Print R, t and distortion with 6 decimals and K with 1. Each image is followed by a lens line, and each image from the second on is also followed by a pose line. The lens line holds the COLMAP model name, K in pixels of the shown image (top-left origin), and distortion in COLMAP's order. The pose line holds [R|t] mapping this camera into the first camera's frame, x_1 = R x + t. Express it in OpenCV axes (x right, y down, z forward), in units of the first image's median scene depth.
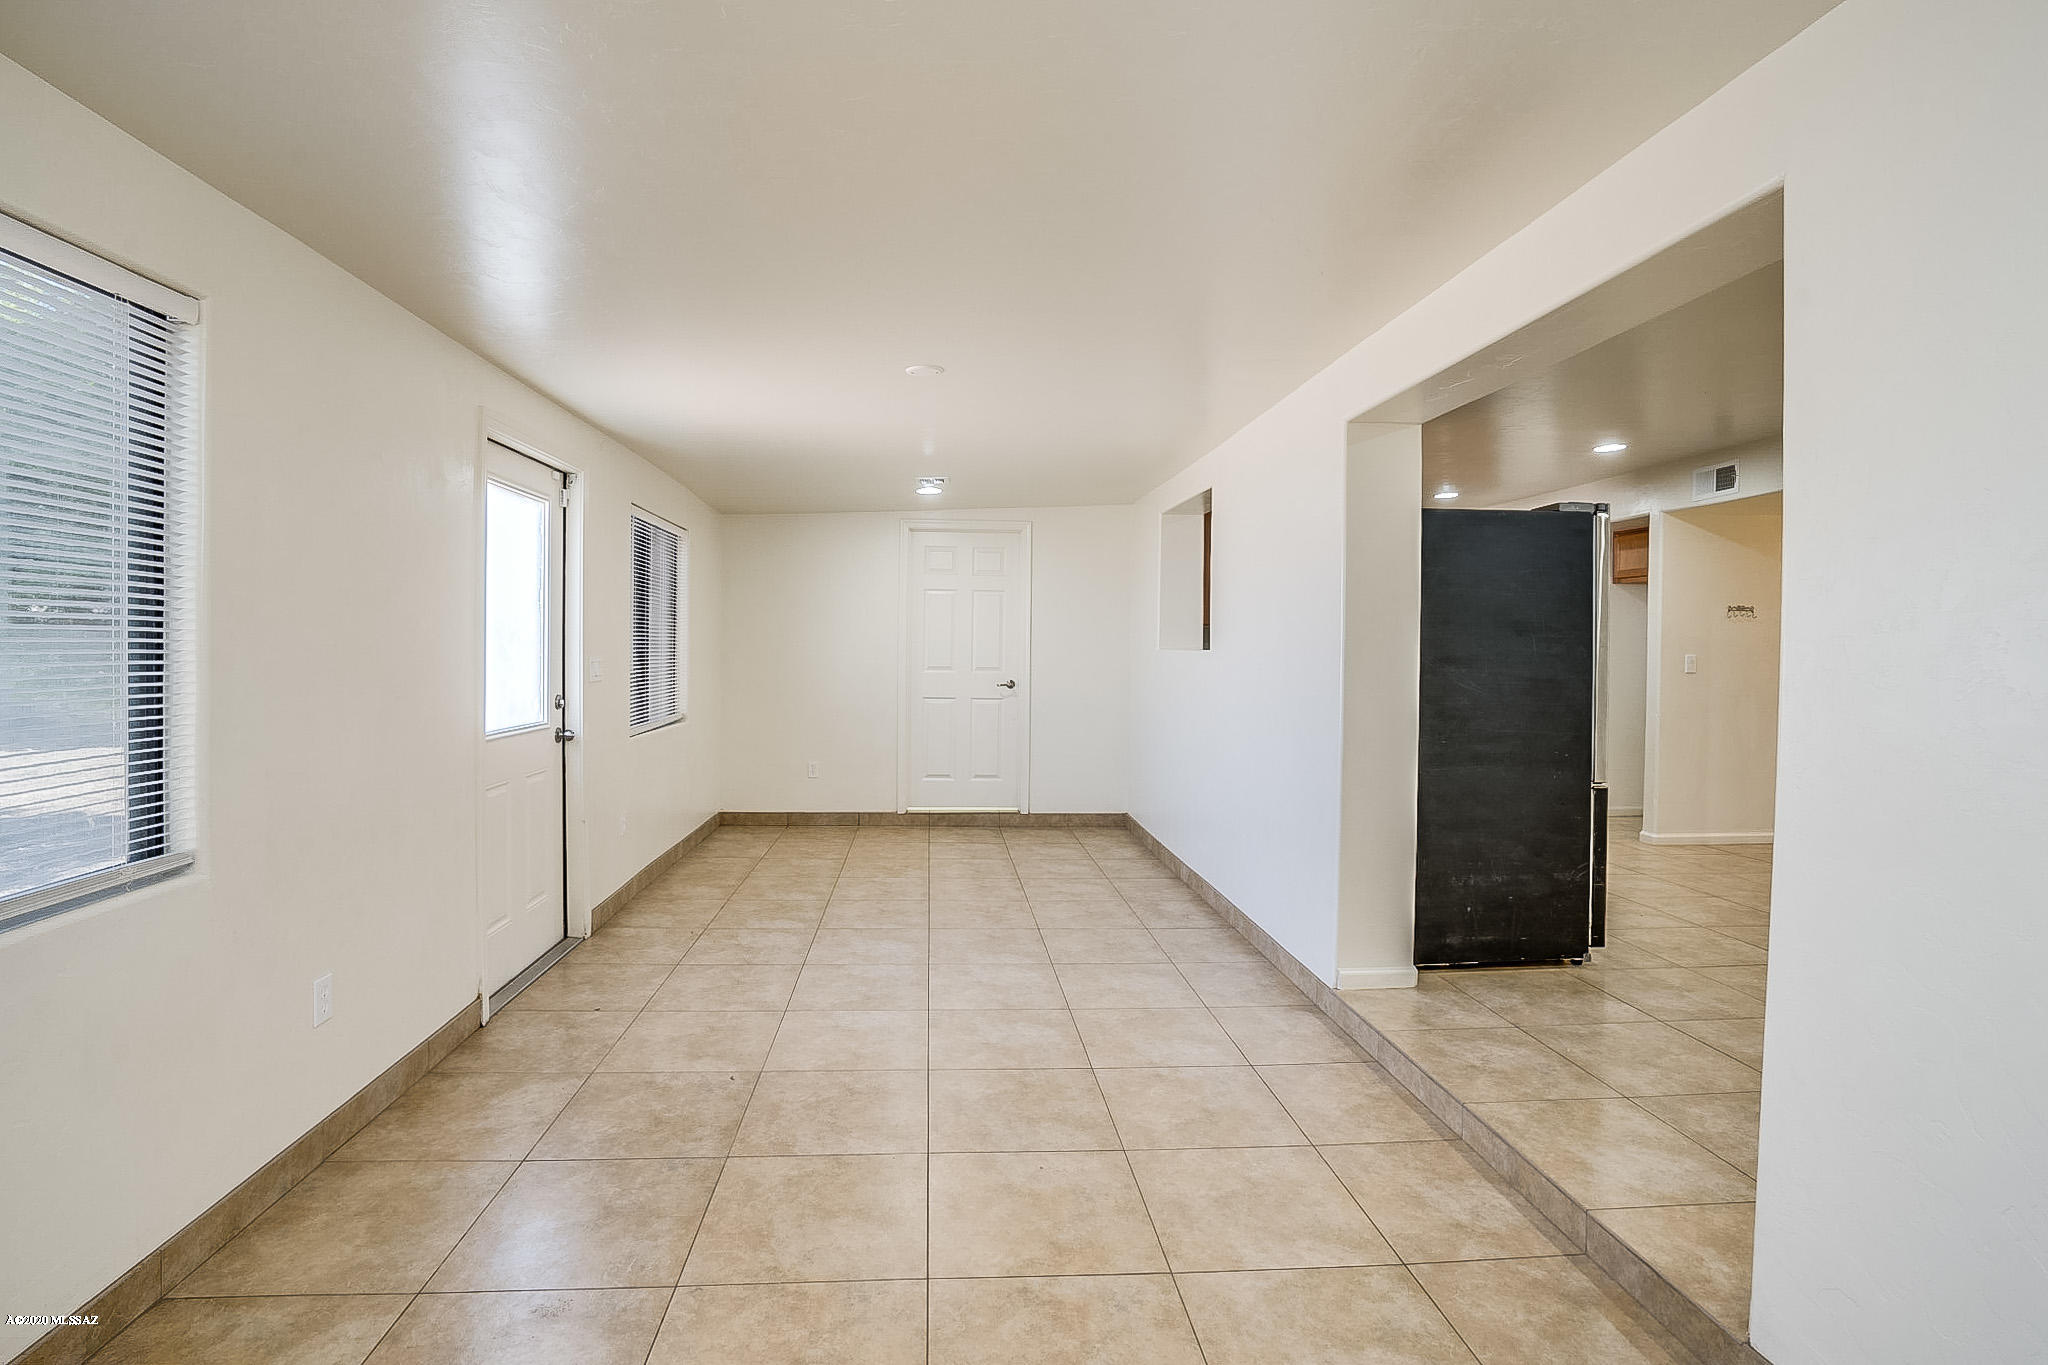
lens RADIAL K [[975.8, 0, 1014.5], [0, 975.8, 656.0], [0, 0, 1]] dist [-0.044966, 0.011838]
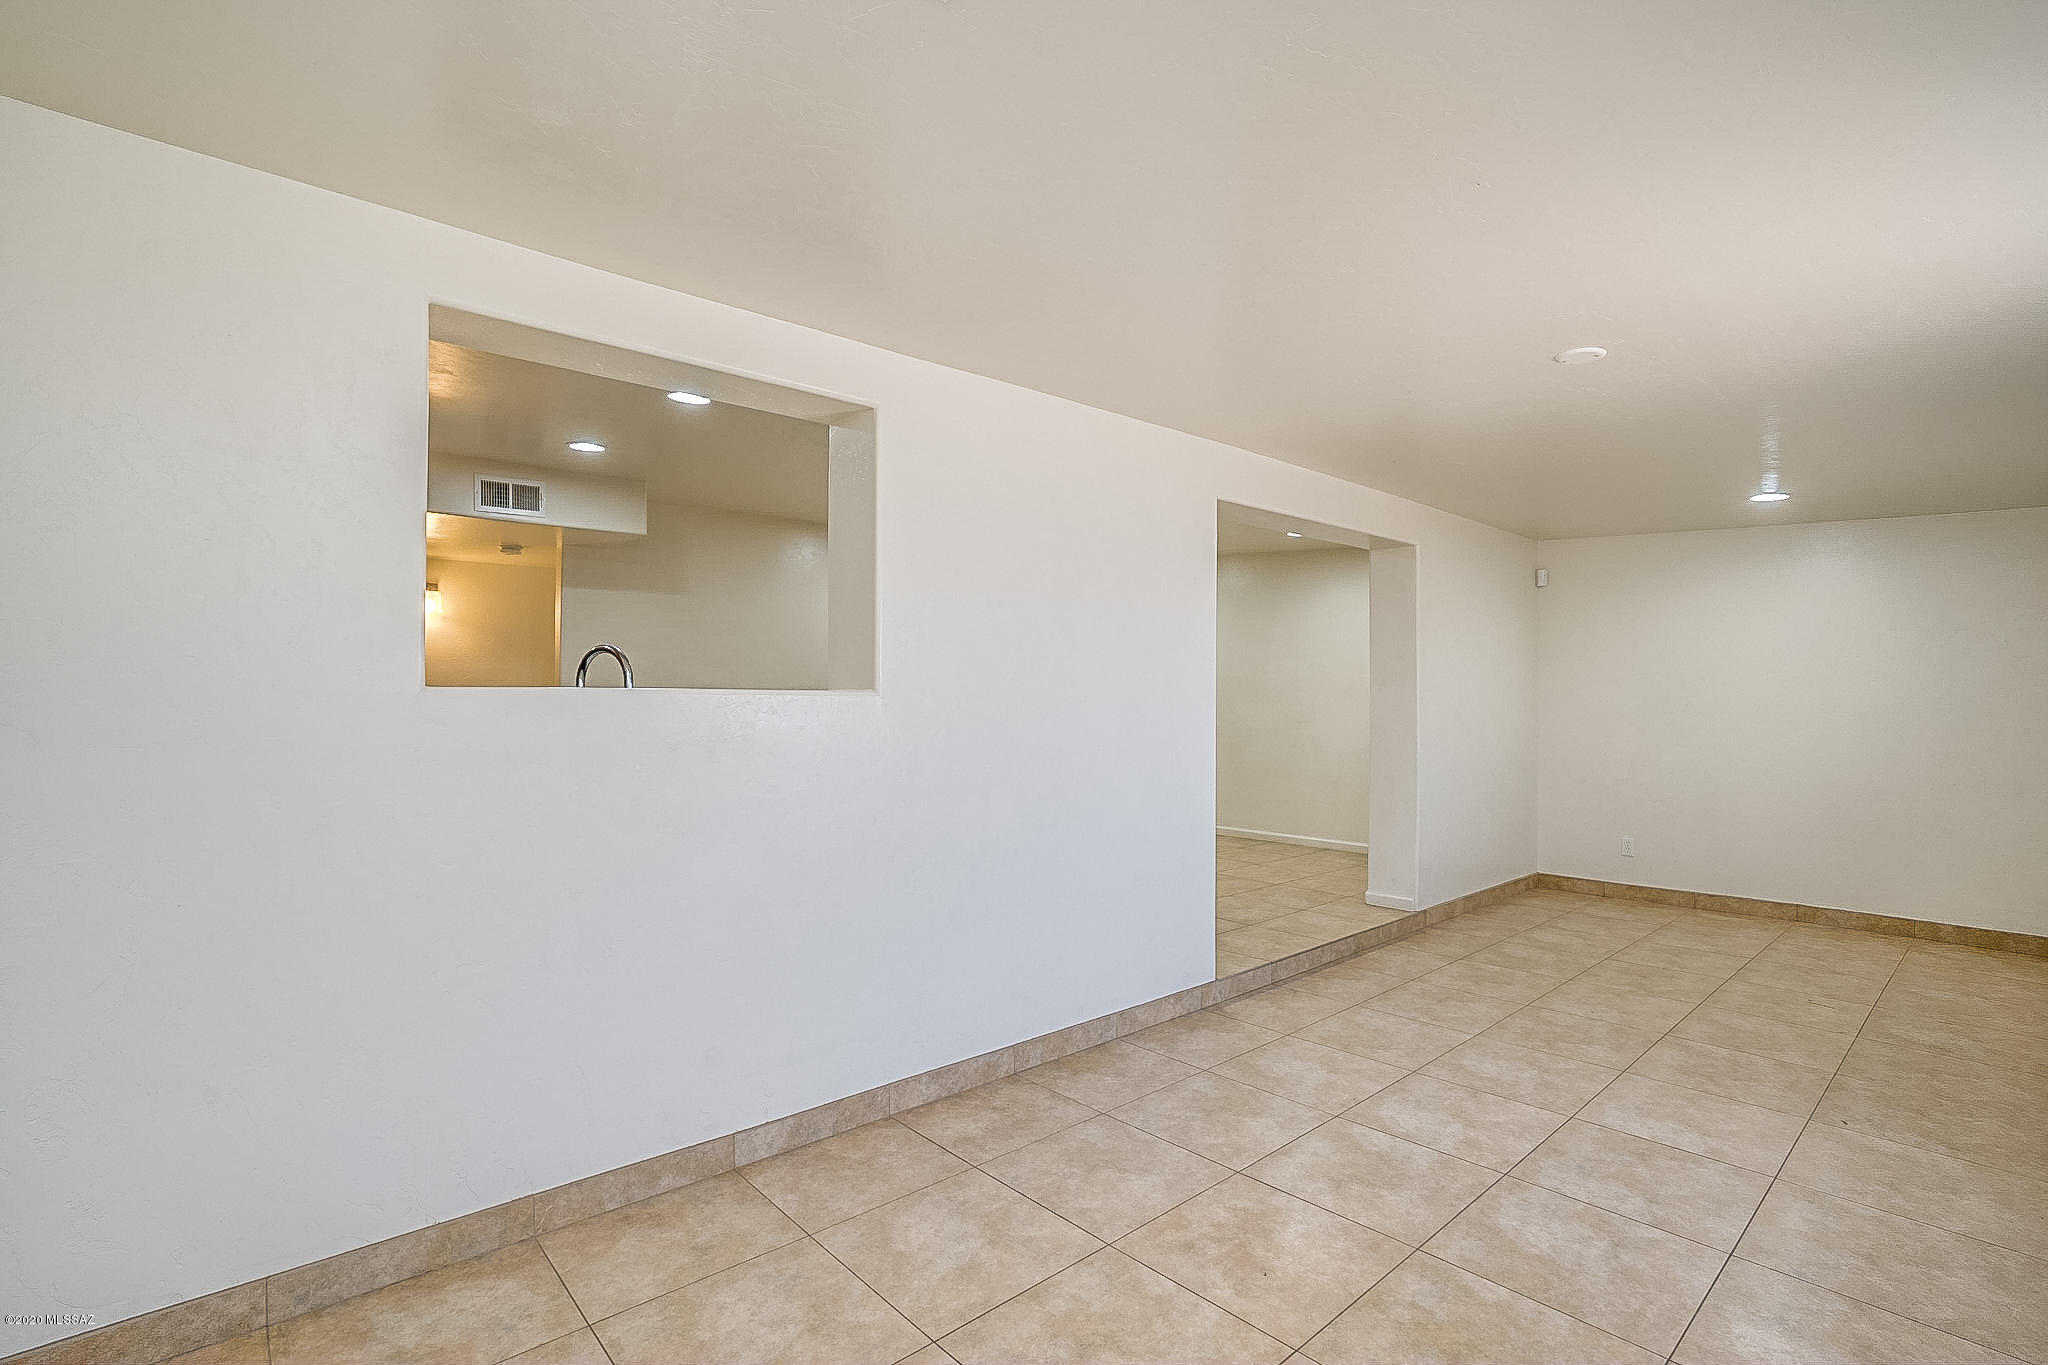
lens RADIAL K [[975.8, 0, 1022.7], [0, 975.8, 673.2], [0, 0, 1]] dist [-0.044966, 0.011838]
pose [[-0.609711, 0.011148, 0.792545, -0.450918], [0.001859, 0.999918, -0.012635, -0.011468], [-0.792622, -0.006230, -0.609682, 1.850690]]
